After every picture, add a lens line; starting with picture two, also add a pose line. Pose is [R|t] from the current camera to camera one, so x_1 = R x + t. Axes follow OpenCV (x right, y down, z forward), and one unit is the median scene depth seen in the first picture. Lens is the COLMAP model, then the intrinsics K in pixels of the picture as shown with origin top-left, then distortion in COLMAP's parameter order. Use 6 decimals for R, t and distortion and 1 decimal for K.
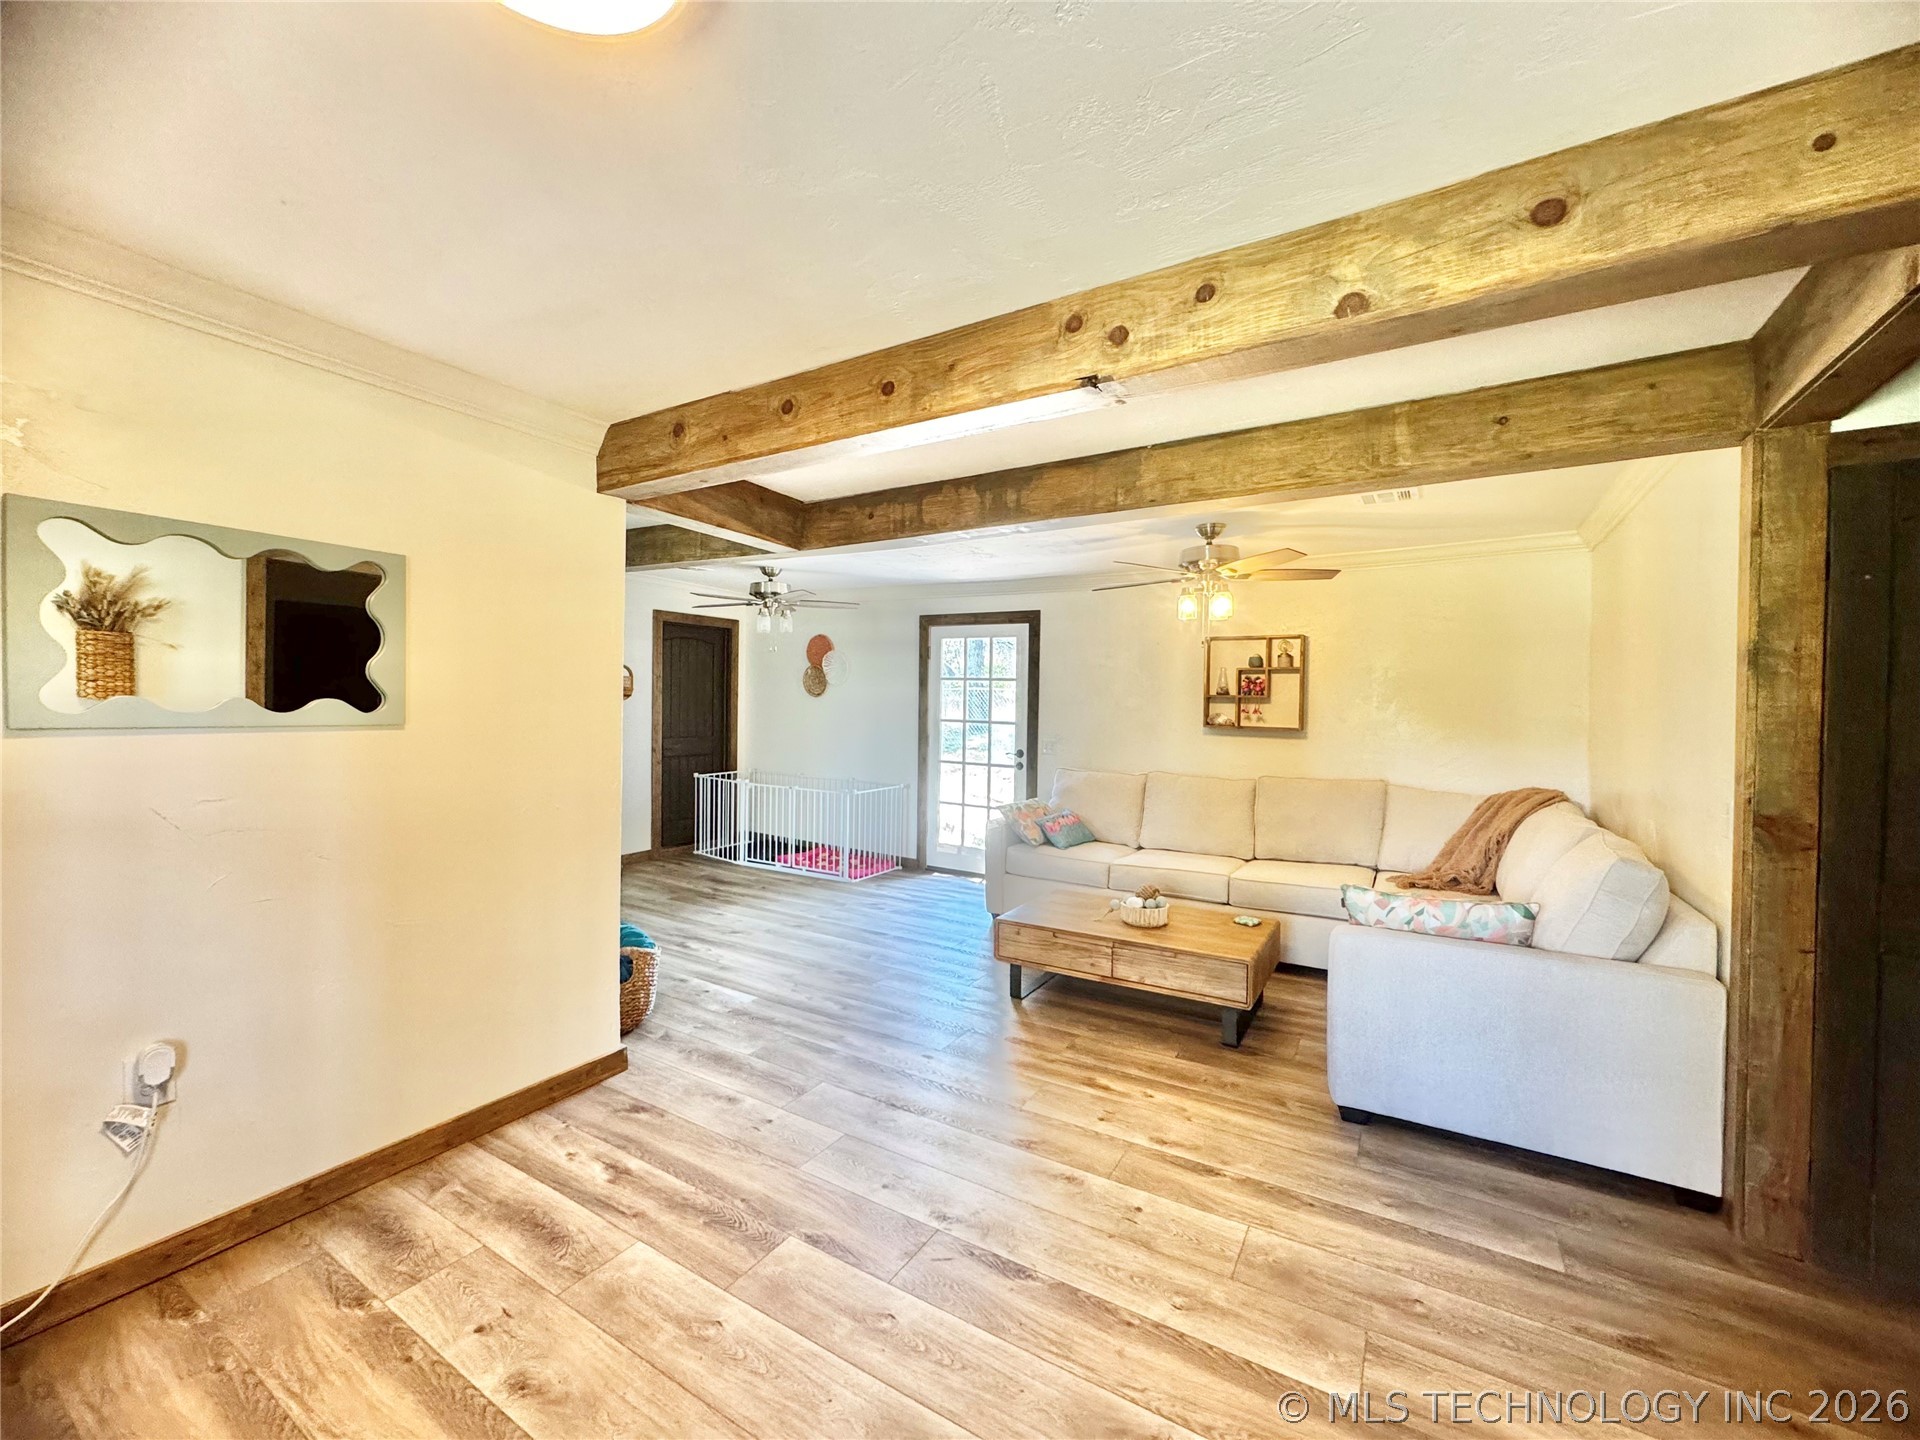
lens RADIAL K [[766.5, 0, 961.6], [0, 766.5, 723.0], [0, 0, 1]] dist [-0.005732, 0.001107]
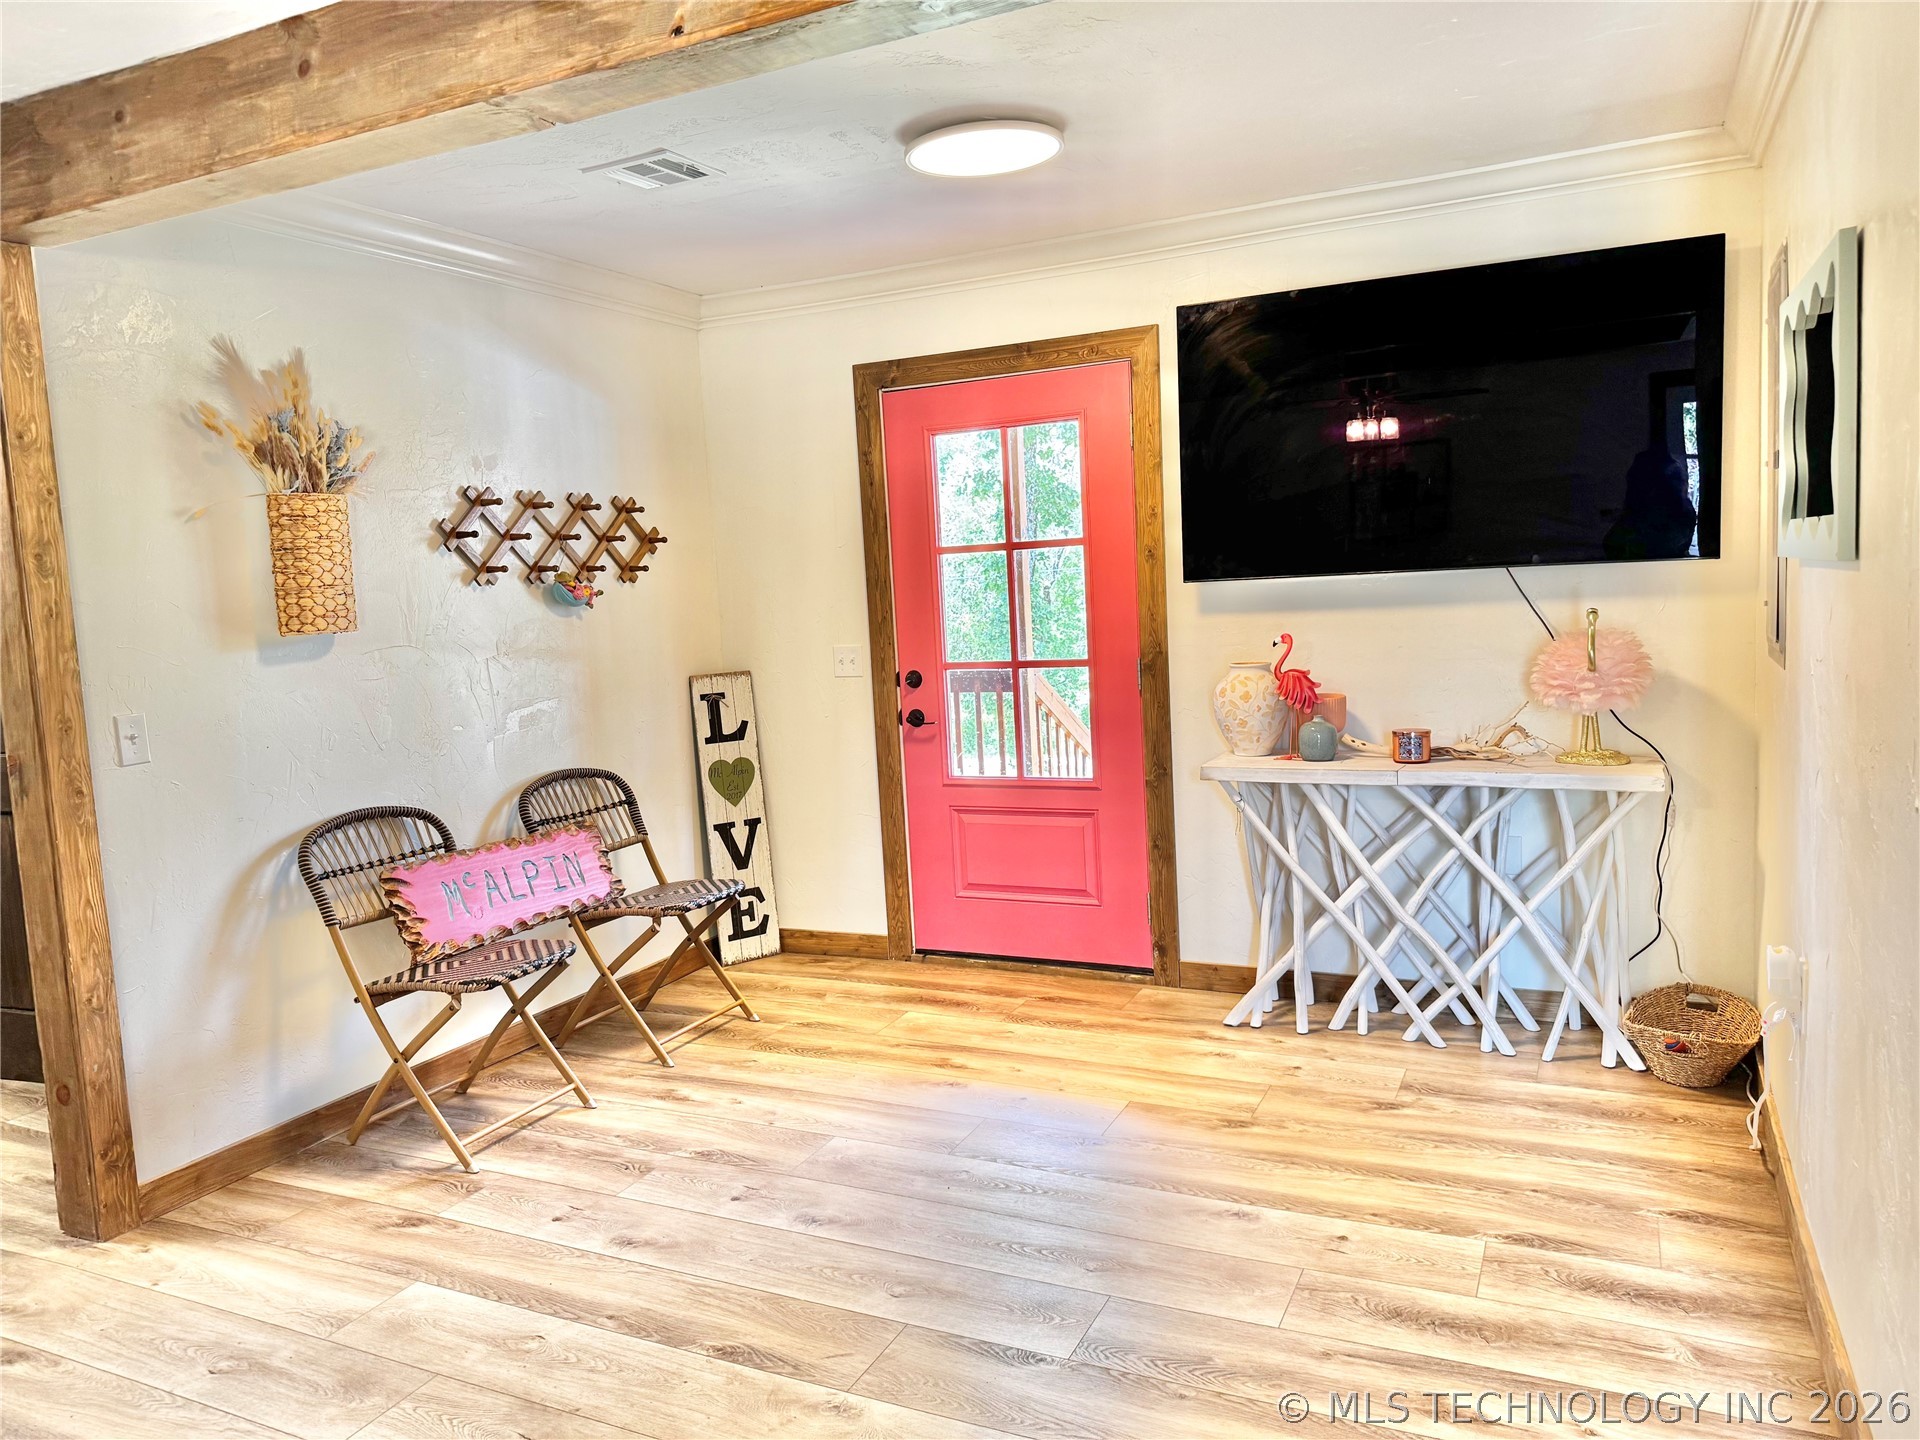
lens RADIAL K [[1344.6, 0, 961.2], [0, 1344.6, 719.5], [0, 0, 1]] dist [0.050422, -0.064678]
pose [[-0.994145, 0.049377, -0.096111, -0.035812], [0.037202, 0.991511, 0.124589, -0.025254], [0.101447, 0.120284, -0.987543, 1.642656]]
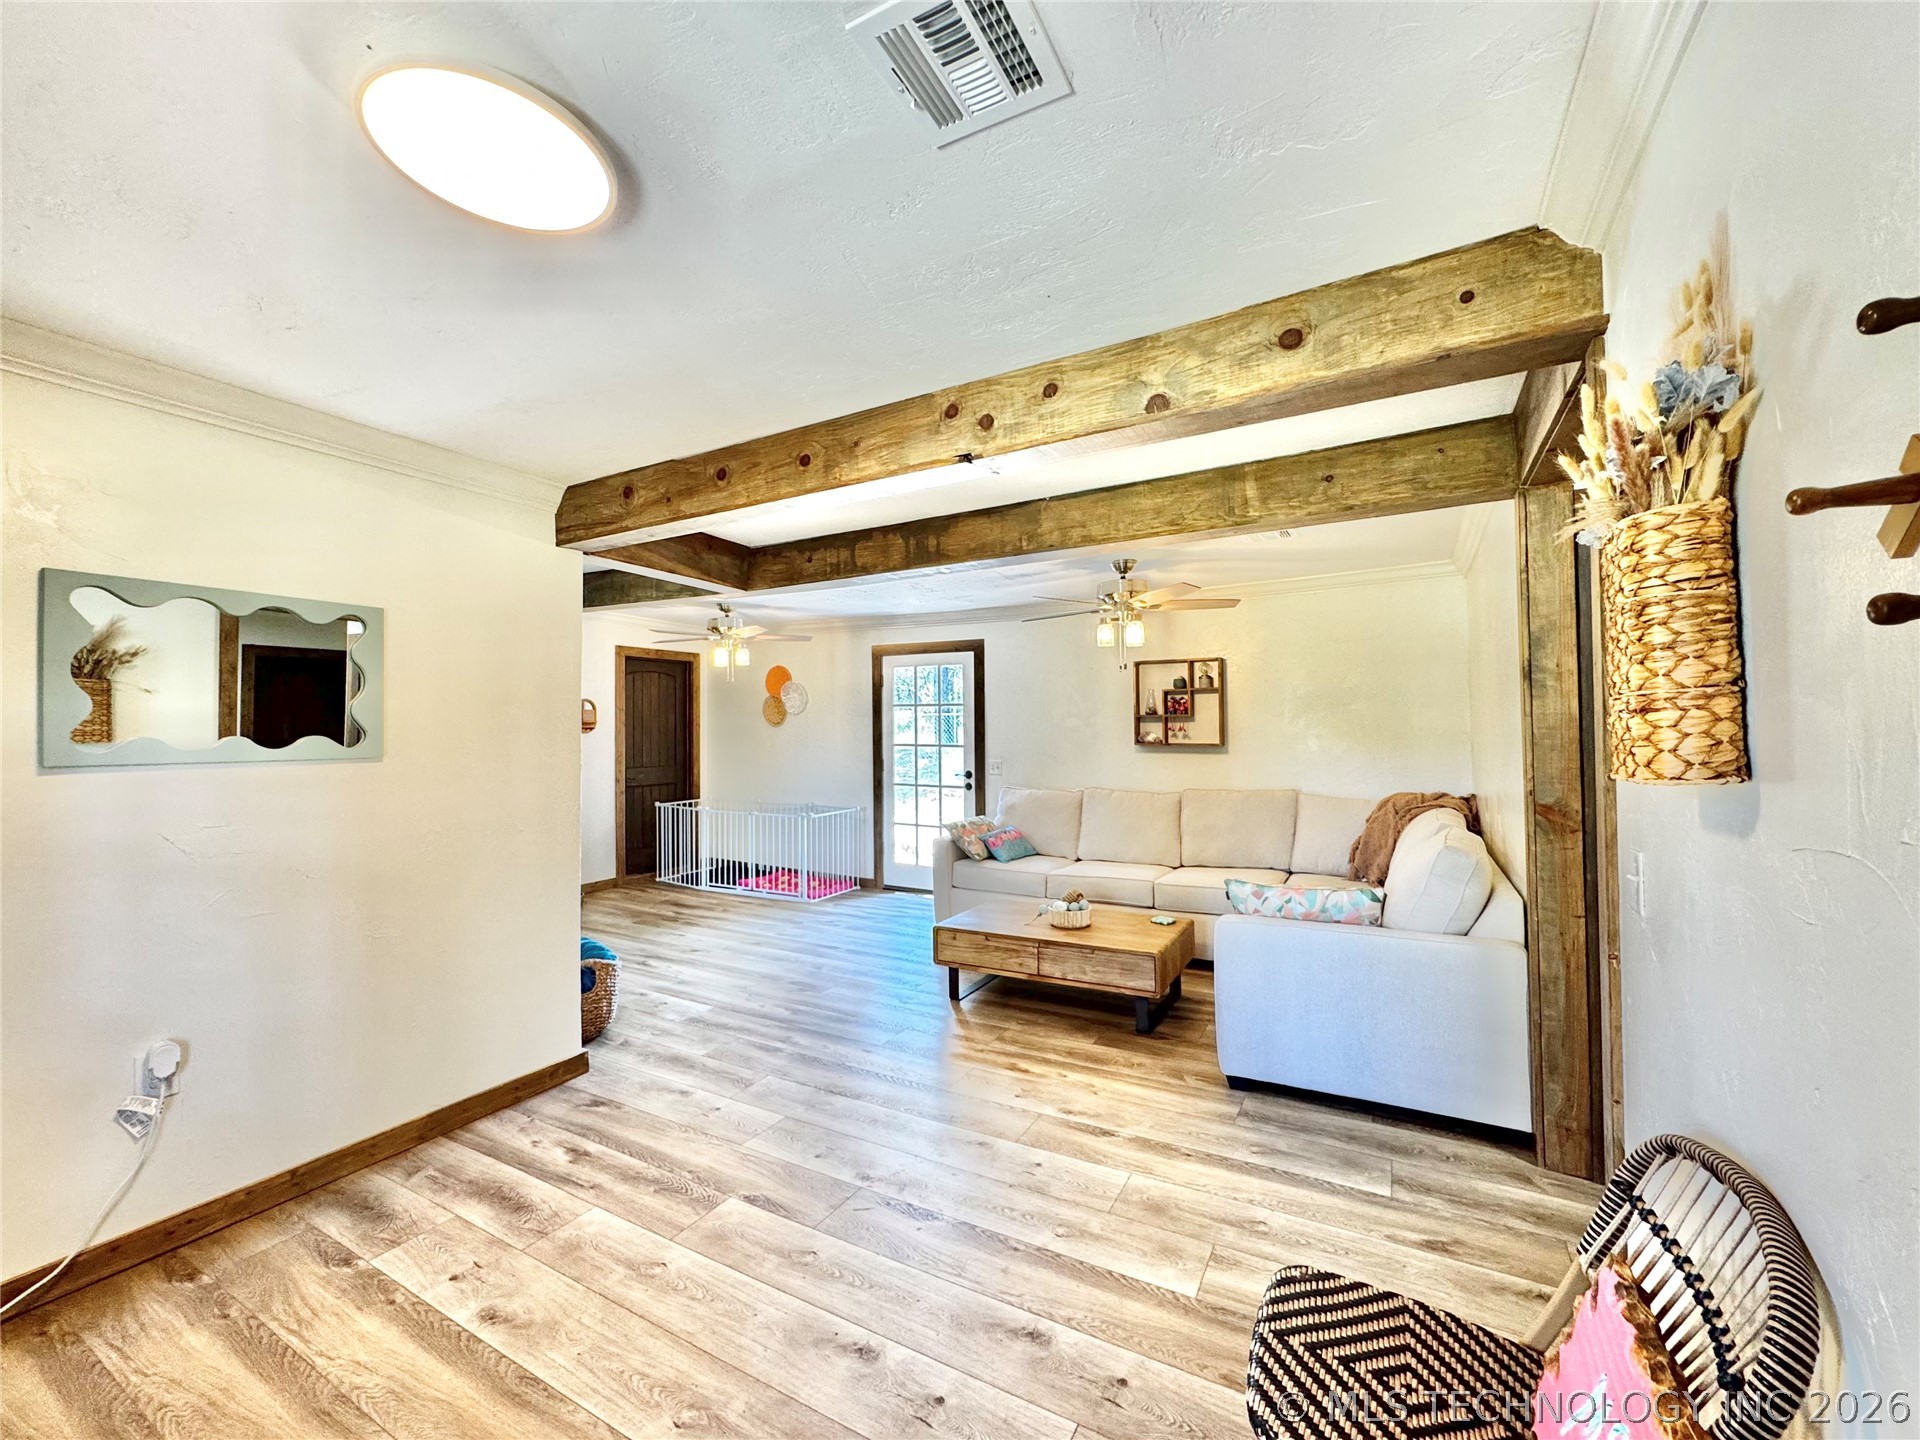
lens RADIAL K [[766.5, 0, 961.5], [0, 766.5, 724.1], [0, 0, 1]] dist [-0.005732, 0.001107]
pose [[0.999192, -0.023203, 0.032817, 0.077799], [0.024247, 0.999201, -0.031773, 0.008058], [-0.032054, 0.032543, 0.998956, -0.136065]]
